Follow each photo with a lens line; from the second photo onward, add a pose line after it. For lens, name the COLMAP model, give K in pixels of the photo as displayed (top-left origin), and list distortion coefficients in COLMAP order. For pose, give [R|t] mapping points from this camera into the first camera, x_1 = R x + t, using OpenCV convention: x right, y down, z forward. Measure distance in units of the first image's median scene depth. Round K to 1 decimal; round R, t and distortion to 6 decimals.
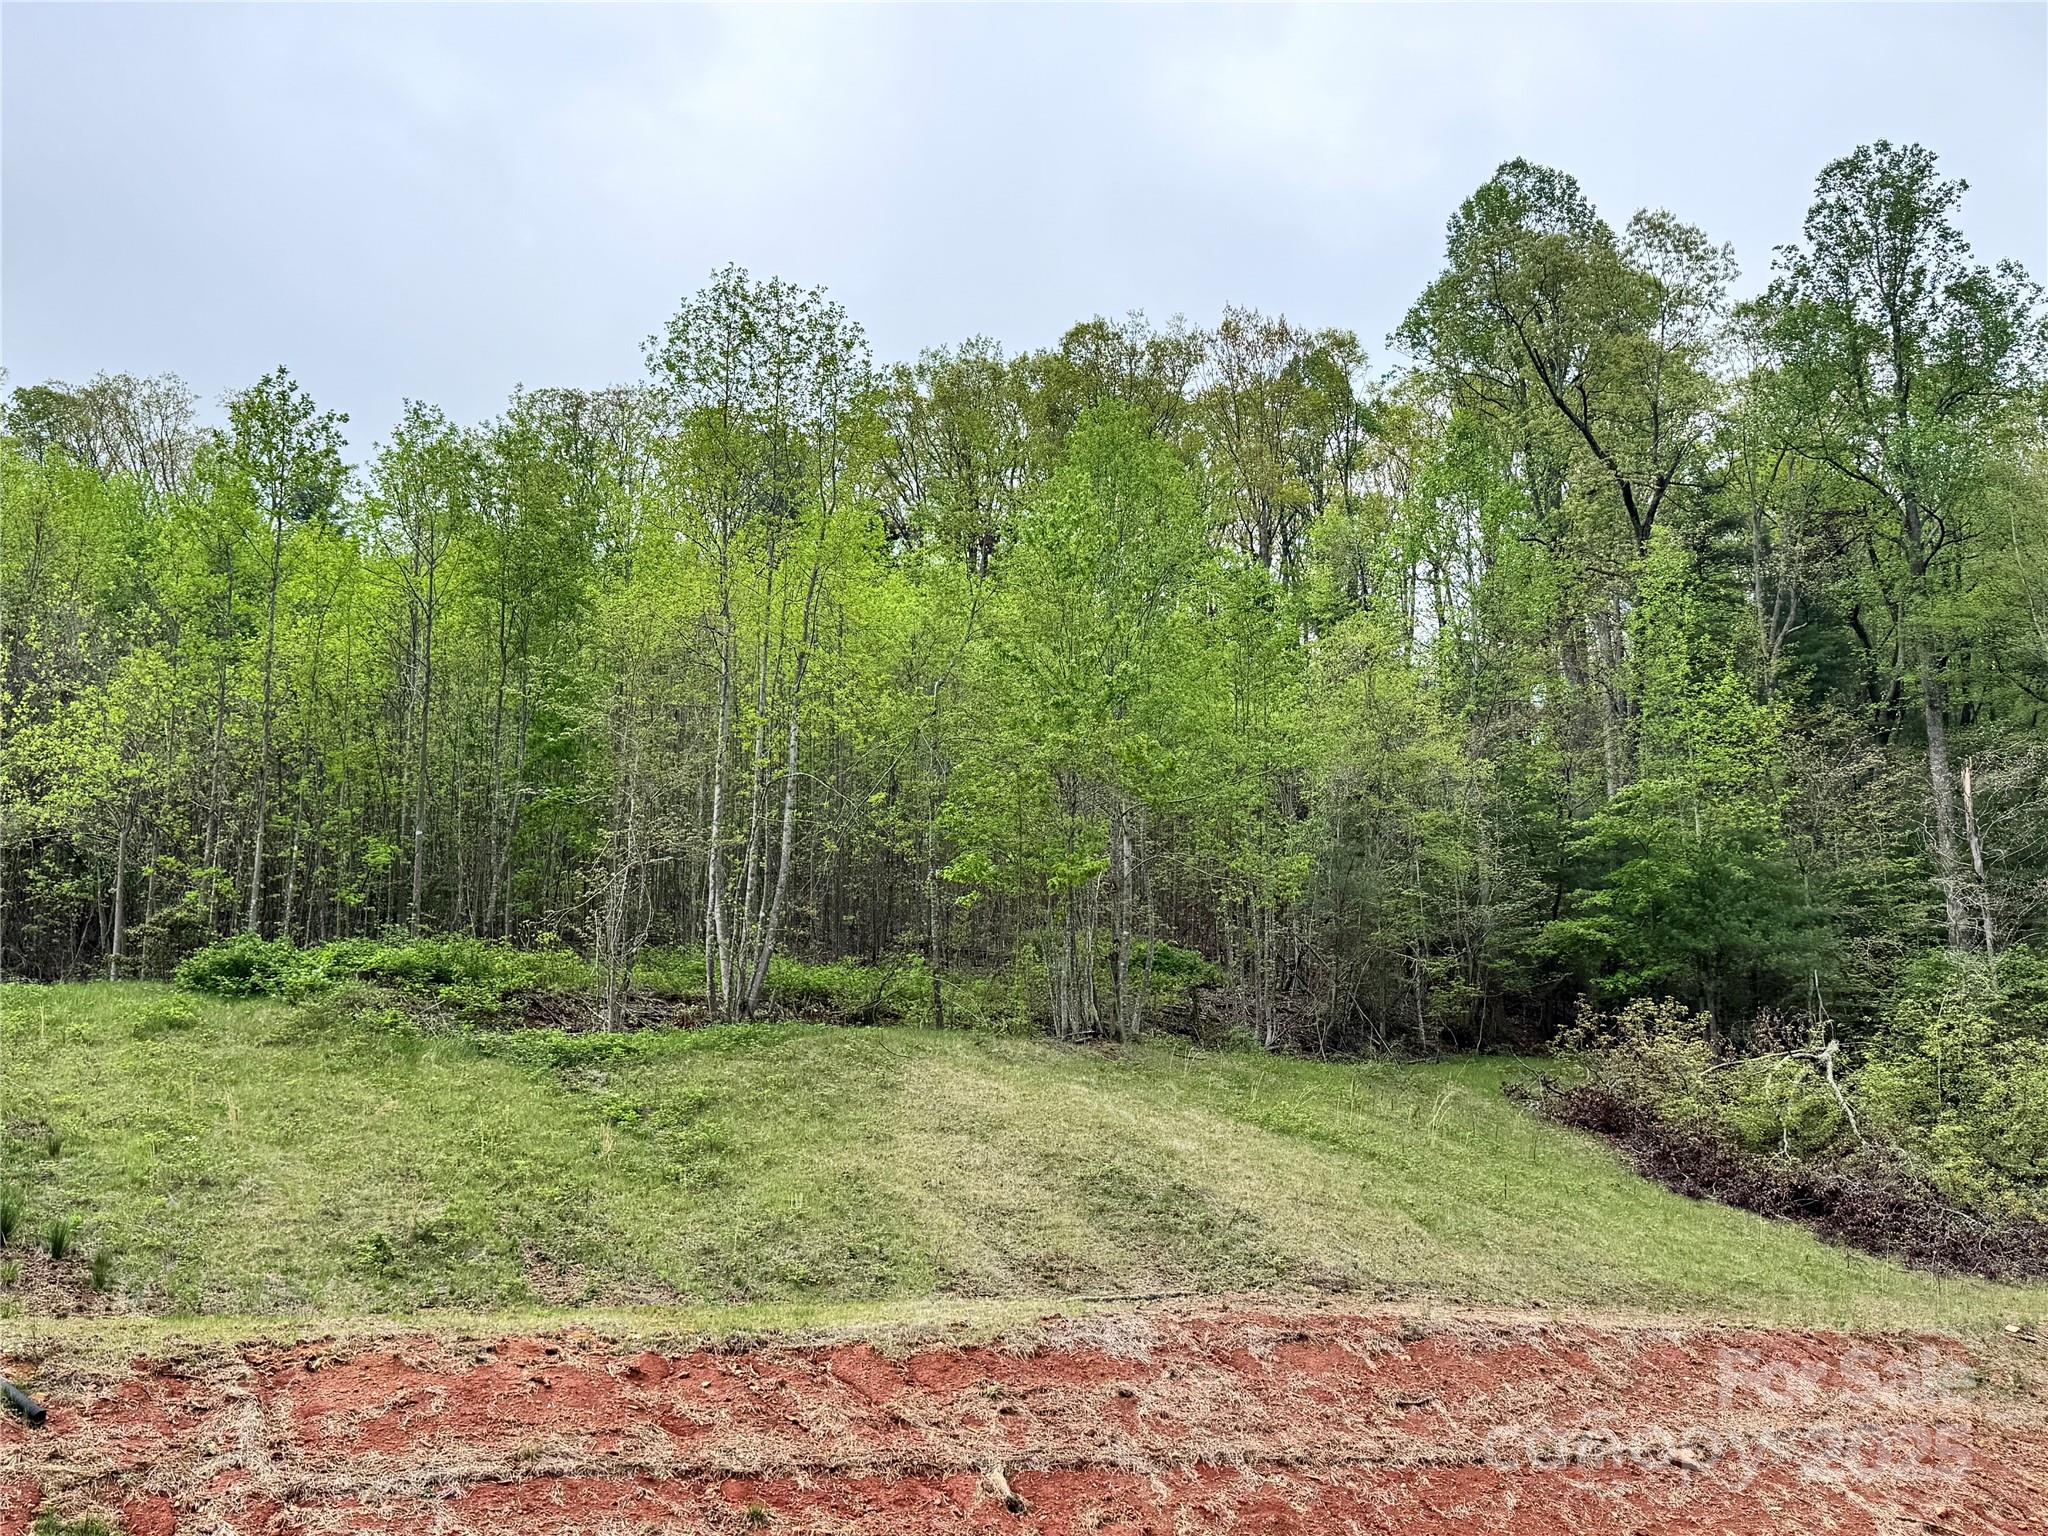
lens RADIAL K [[1885.2, 0, 1024.0], [0, 1885.2, 768.0], [0, 0, 1]] dist [0.009654, -0.082144]
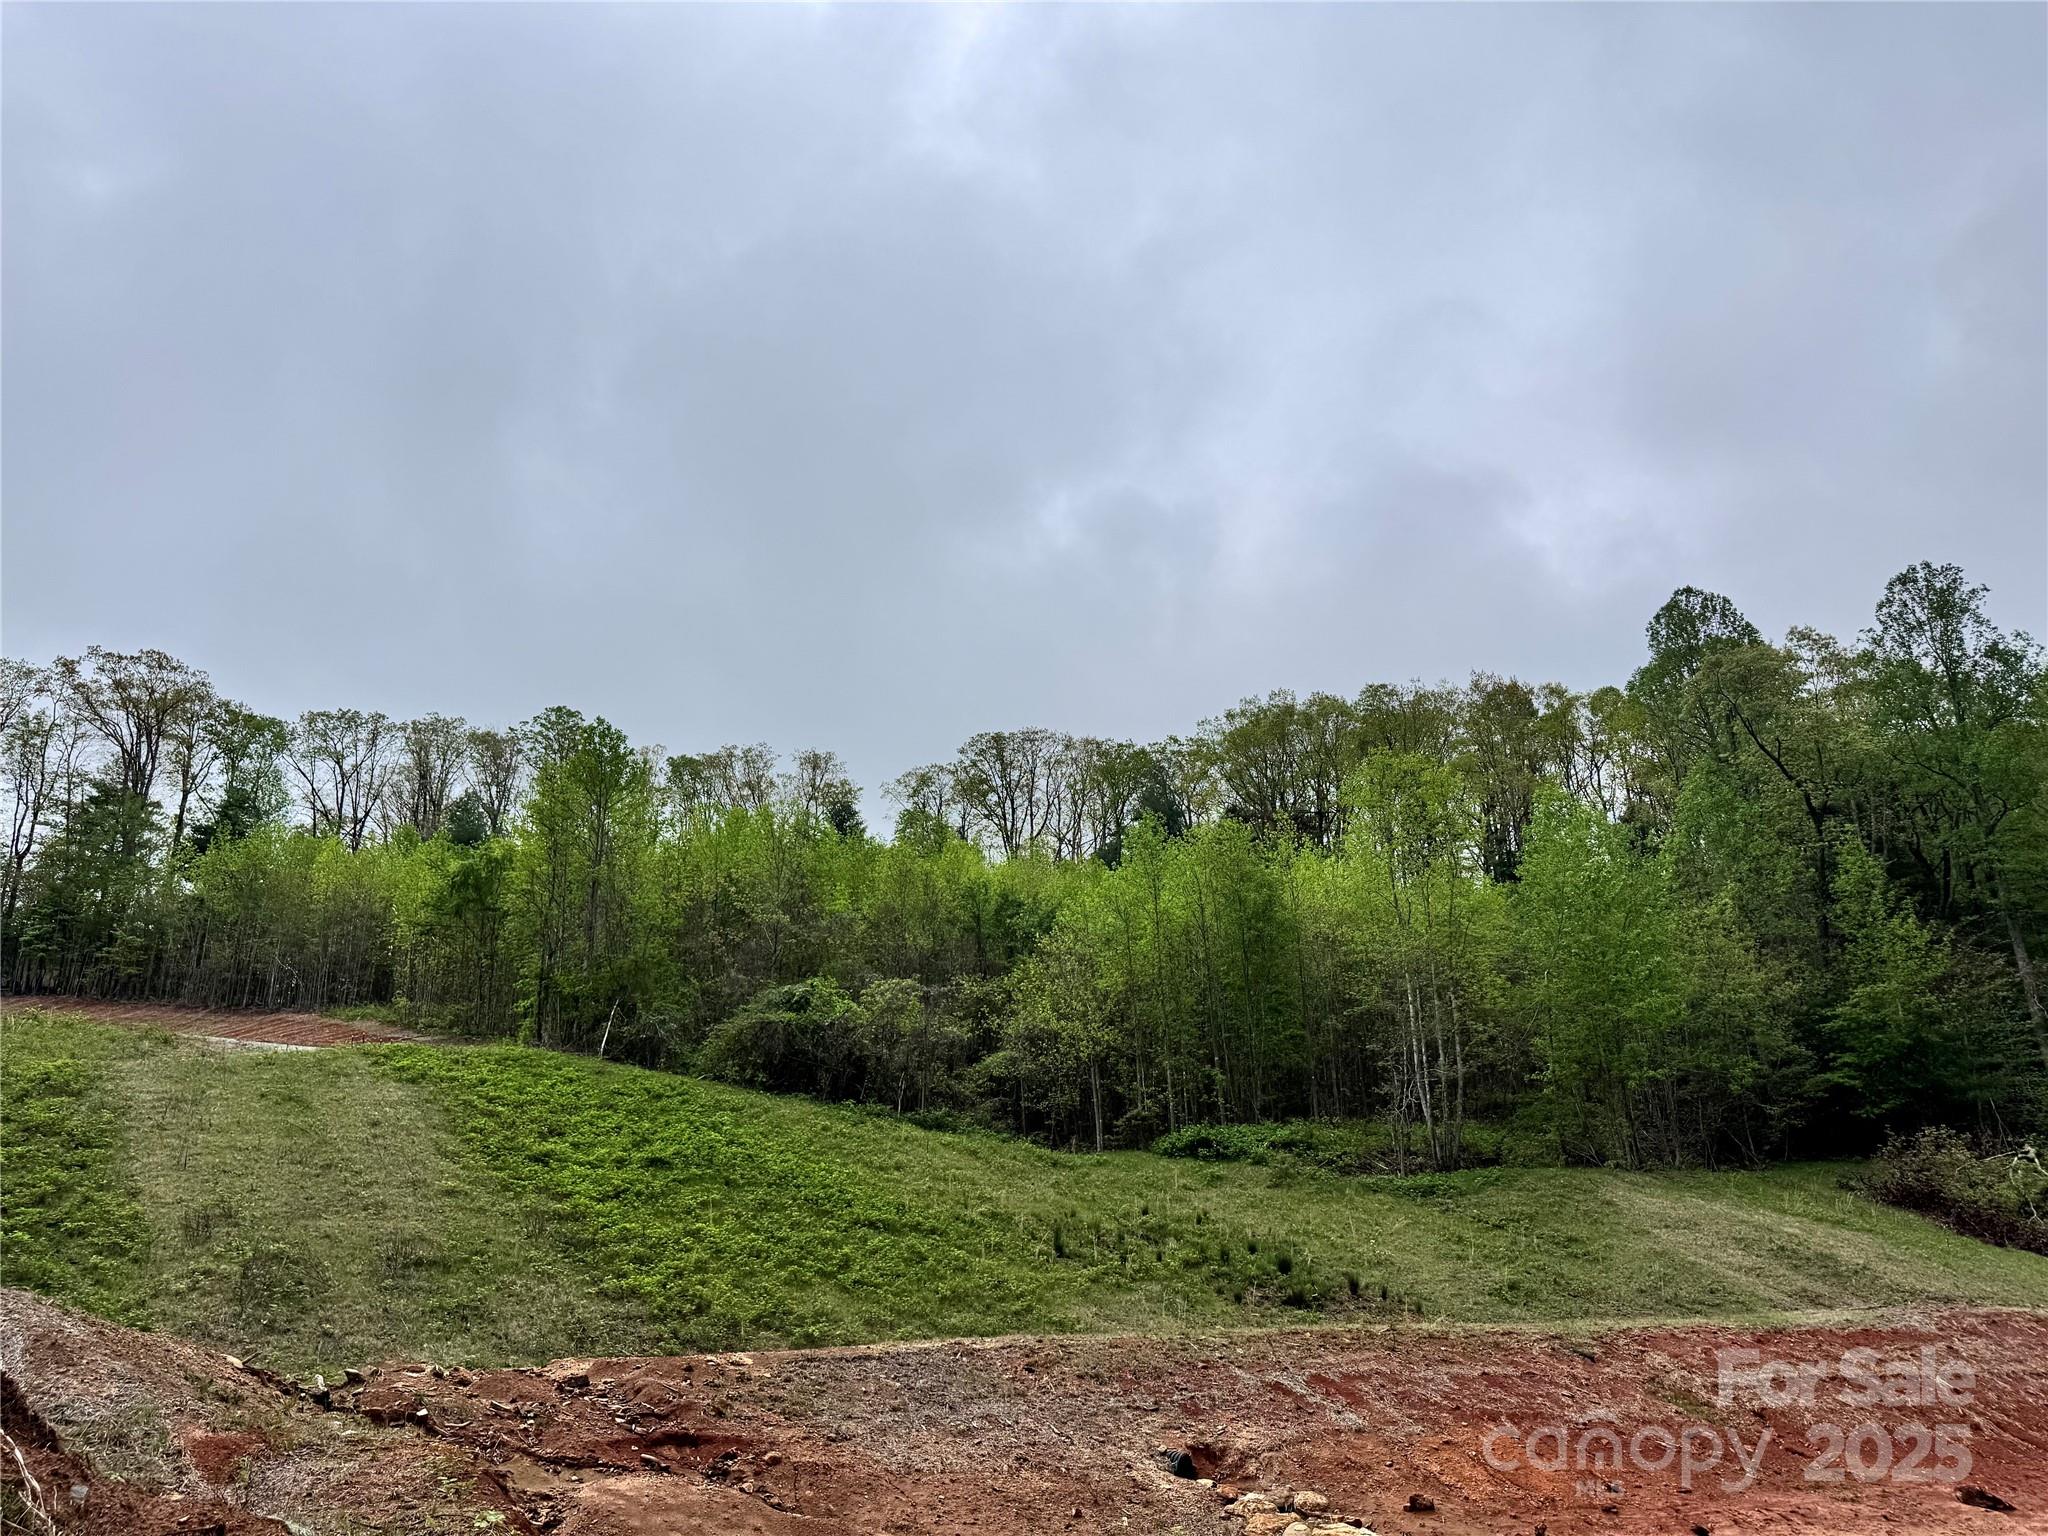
lens RADIAL K [[1399.2, 0, 1024.0], [0, 1399.2, 768.0], [0, 0, 1]] dist [0.027712, -0.054335]
pose [[0.996062, -0.059708, -0.065546, -0.249060], [0.051577, 0.991505, -0.119407, -0.057753], [0.072119, 0.115556, 0.990679, -0.229482]]
